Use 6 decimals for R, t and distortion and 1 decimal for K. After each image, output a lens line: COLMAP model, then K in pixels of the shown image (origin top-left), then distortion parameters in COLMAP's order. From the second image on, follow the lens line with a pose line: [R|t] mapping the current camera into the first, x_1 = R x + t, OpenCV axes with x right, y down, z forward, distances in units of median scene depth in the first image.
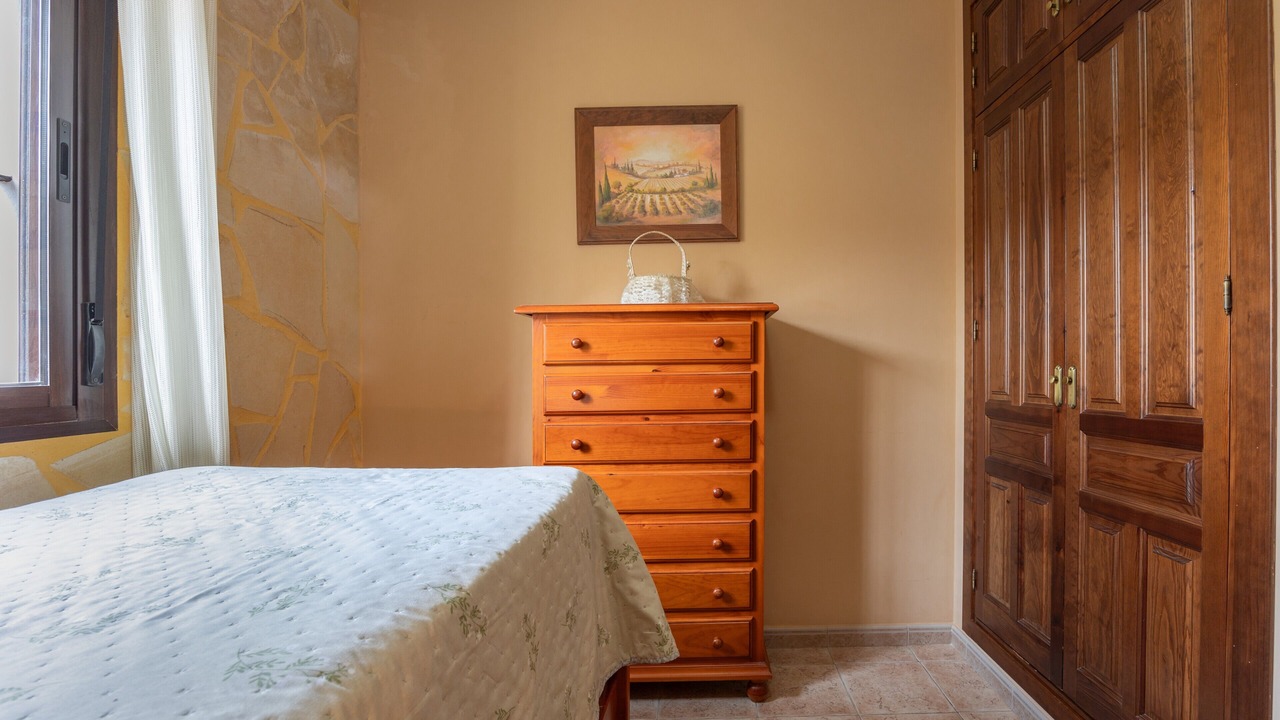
lens RADIAL K [[560.8, 0, 640.1], [0, 560.8, 367.4], [0, 0, 1]] dist [-0.012758, 0.000083]
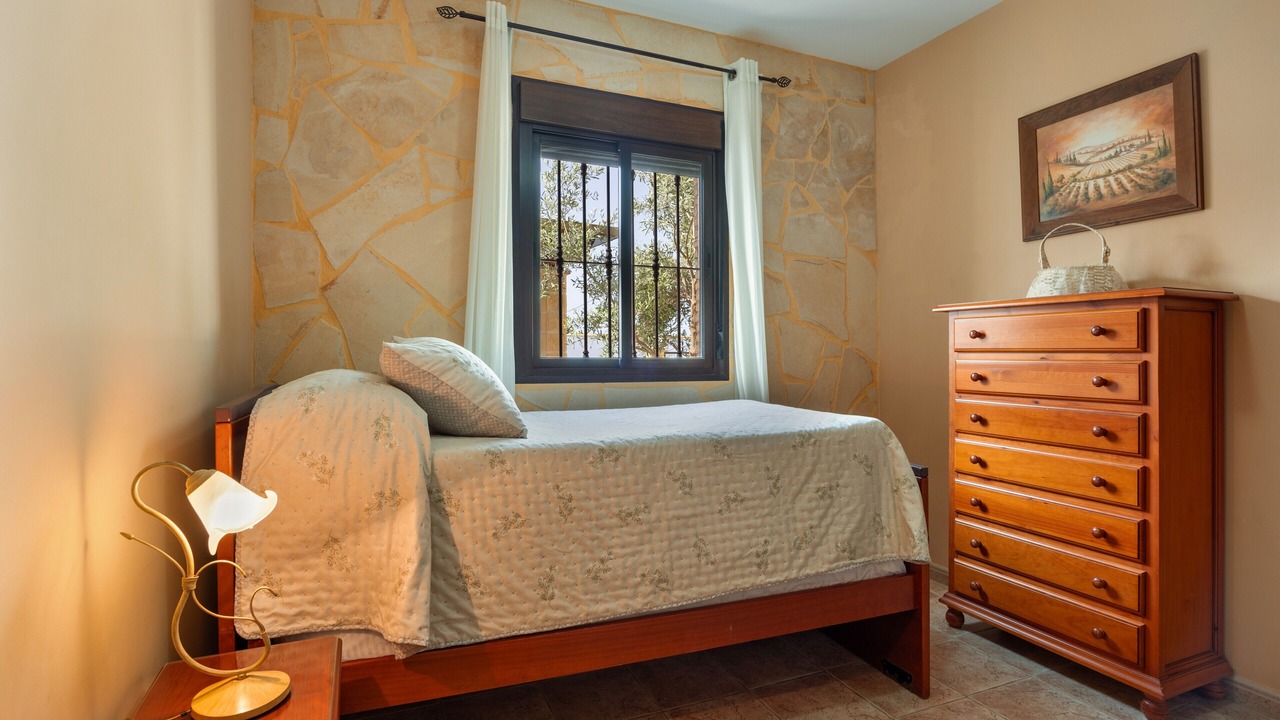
lens RADIAL K [[604.6, 0, 638.8], [0, 604.6, 353.6], [0, 0, 1]] dist [0.000302, -0.000037]
pose [[0.393251, 0.012795, -0.919342, 0.713477], [-0.009370, 0.999907, 0.009908, -0.006966], [0.919383, 0.004718, 0.393334, -0.158044]]
